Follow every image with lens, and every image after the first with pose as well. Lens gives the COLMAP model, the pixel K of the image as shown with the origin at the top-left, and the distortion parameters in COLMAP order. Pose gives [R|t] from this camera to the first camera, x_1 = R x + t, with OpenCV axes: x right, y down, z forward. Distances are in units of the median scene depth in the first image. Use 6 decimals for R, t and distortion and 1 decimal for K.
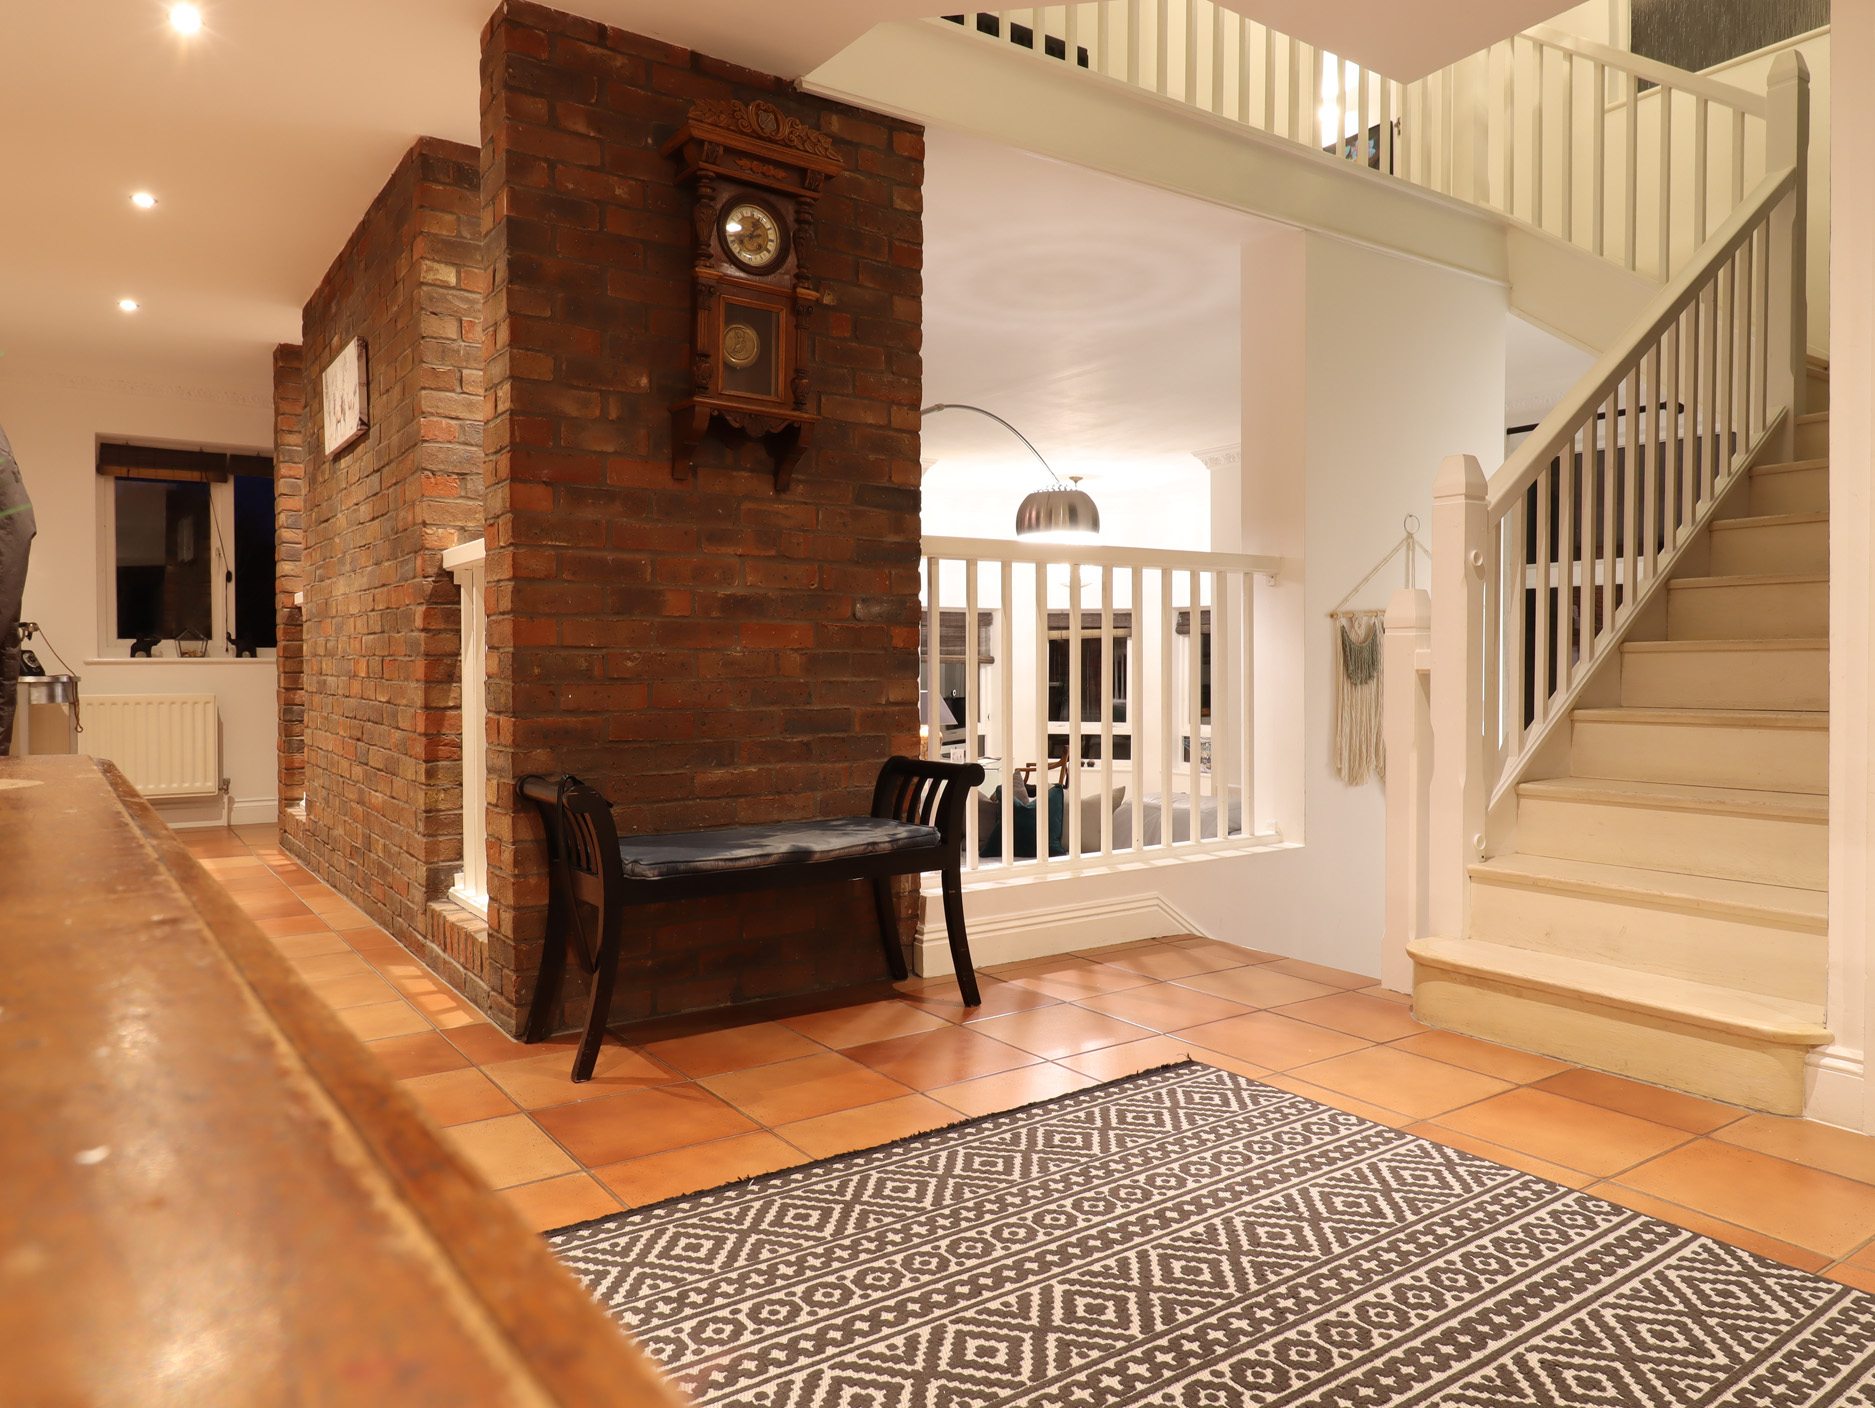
lens RADIAL K [[1253.8, 0, 942.9], [0, 1253.8, 701.7], [0, 0, 1]] dist [-0.001086, 0.000544]
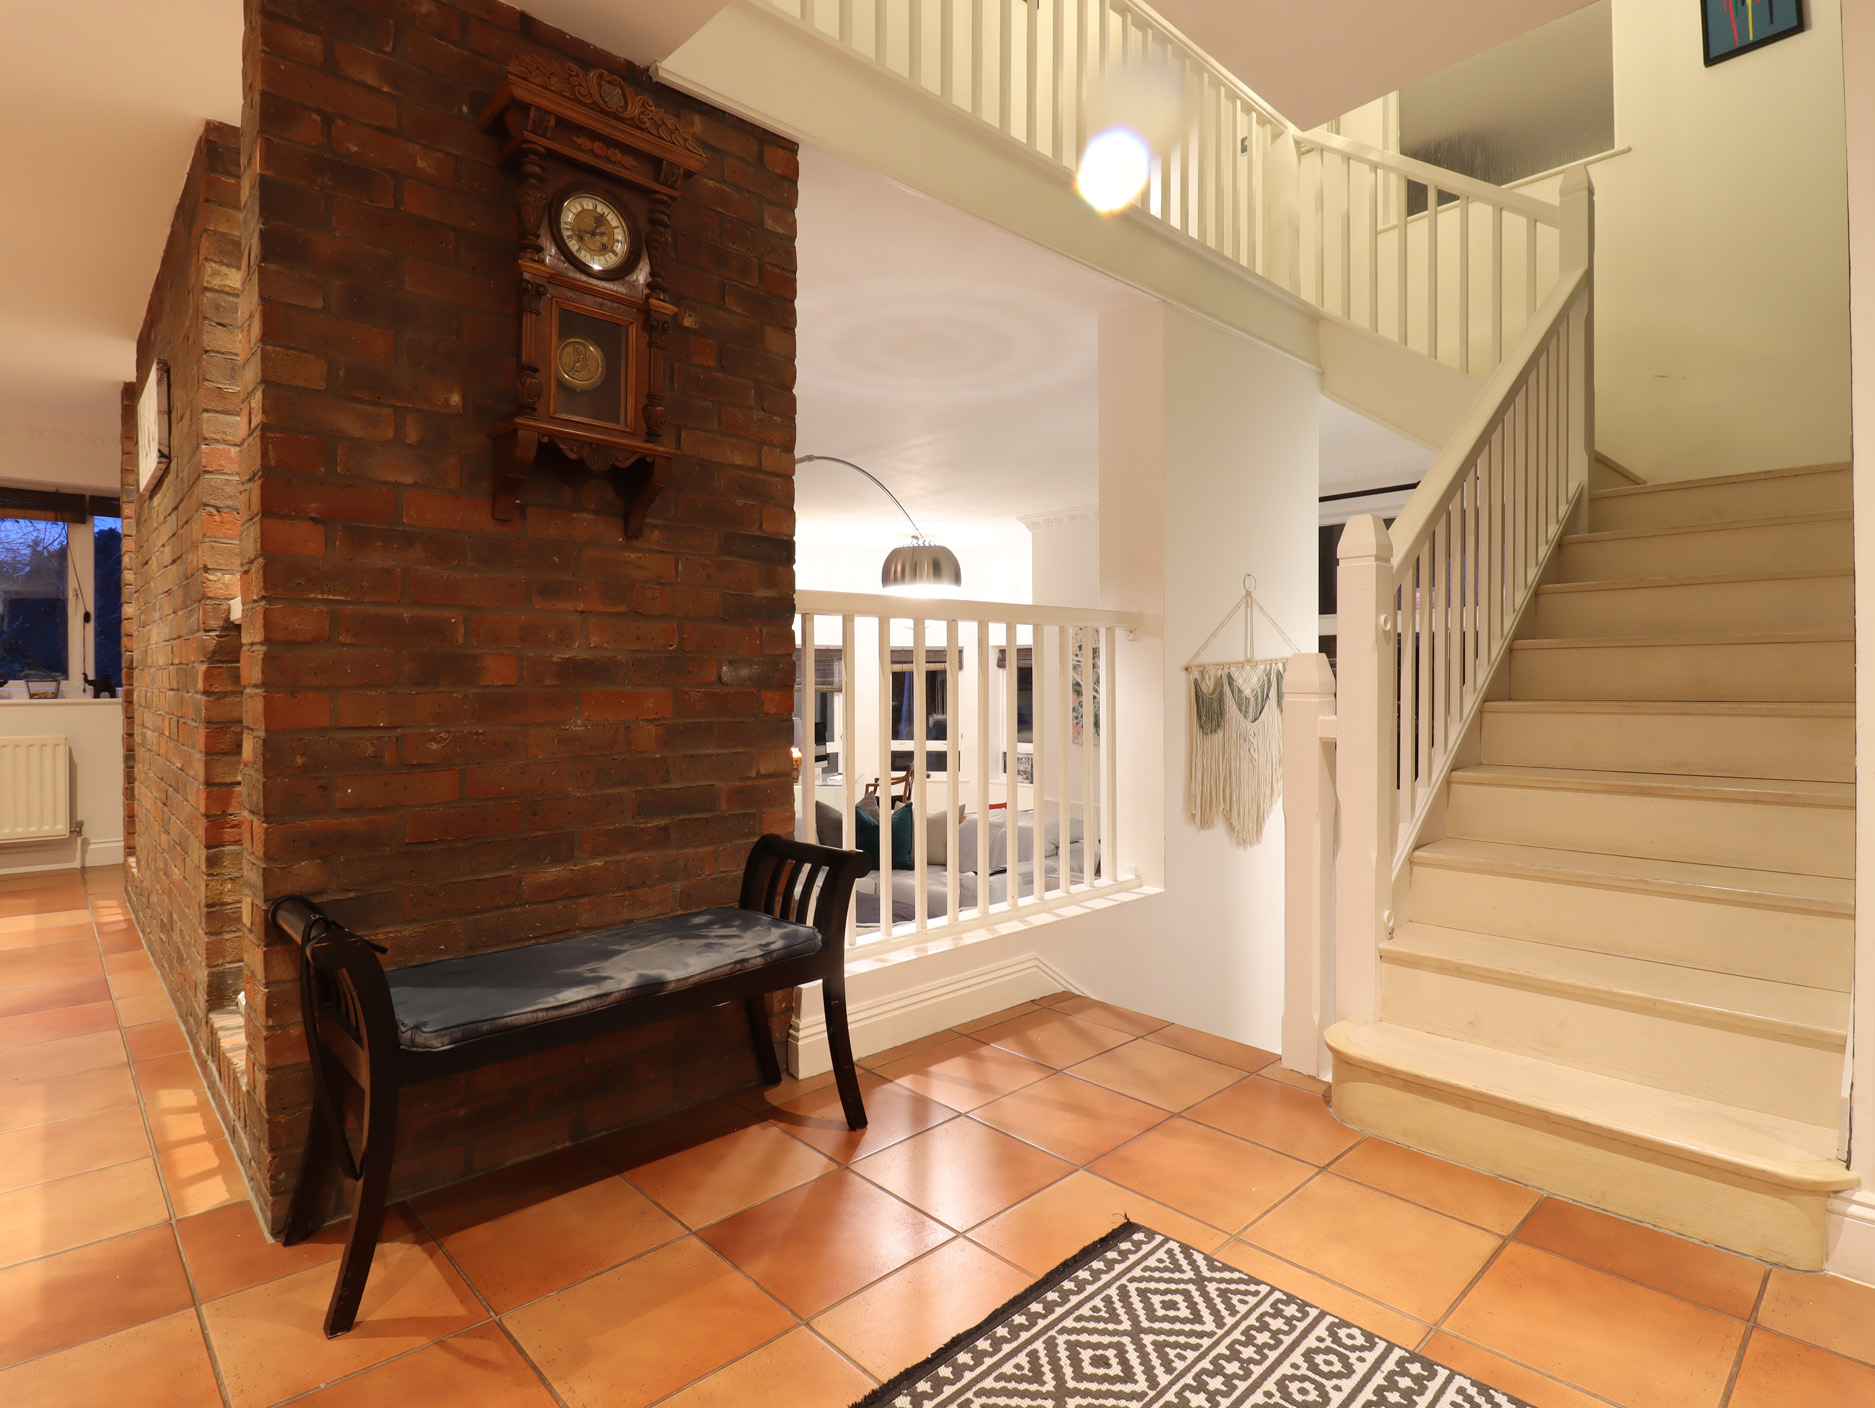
lens RADIAL K [[970.5, 0, 938.7], [0, 970.5, 693.4], [0, 0, 1]] dist [-0.005790, -0.005741]
pose [[0.989475, -0.002168, 0.144690, -0.017554], [0.004850, 0.999823, -0.018183, -0.047546], [-0.144625, 0.018693, 0.989310, 0.312029]]
